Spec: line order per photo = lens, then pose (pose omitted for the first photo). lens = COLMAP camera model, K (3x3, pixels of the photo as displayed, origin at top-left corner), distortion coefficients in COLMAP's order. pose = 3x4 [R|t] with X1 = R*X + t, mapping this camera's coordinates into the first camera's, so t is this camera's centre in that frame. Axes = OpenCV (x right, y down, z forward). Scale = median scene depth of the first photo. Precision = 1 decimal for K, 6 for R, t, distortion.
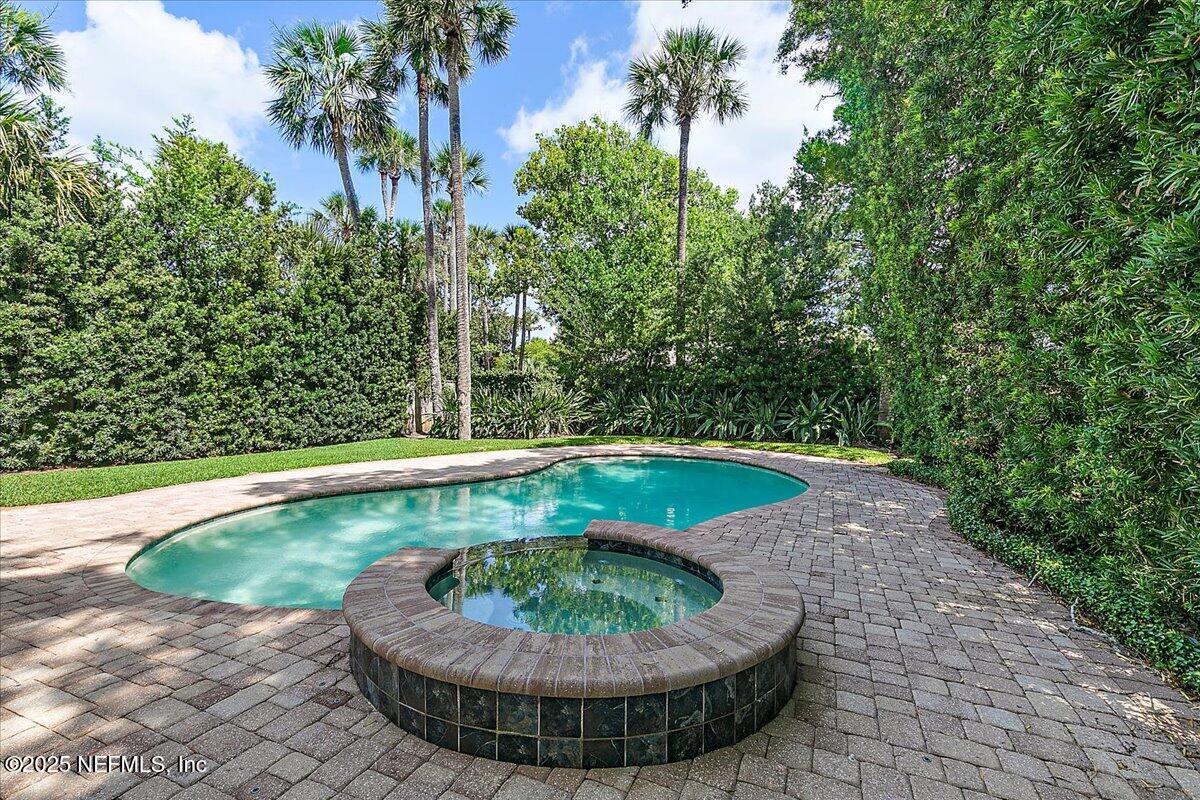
lens RADIAL K [[545.2, 0, 595.2], [0, 545.2, 397.1], [0, 0, 1]] dist [0.000224, -0.000753]
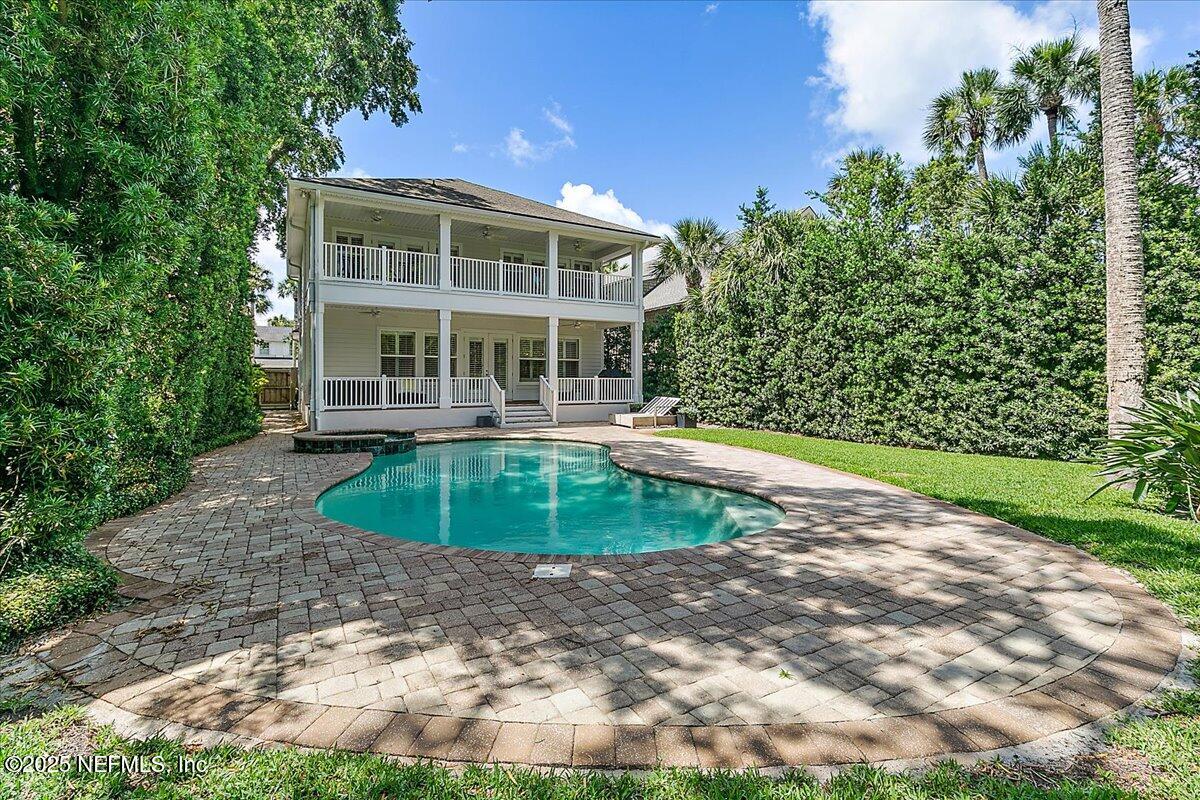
lens RADIAL K [[545.2, 0, 599.9], [0, 545.2, 395.1], [0, 0, 1]] dist [0.000224, -0.000753]
pose [[-0.597982, 0.008099, -0.801469, 0.432054], [-0.007515, 0.999848, 0.015710, -0.002764], [0.801474, 0.015418, -0.597831, 1.006785]]
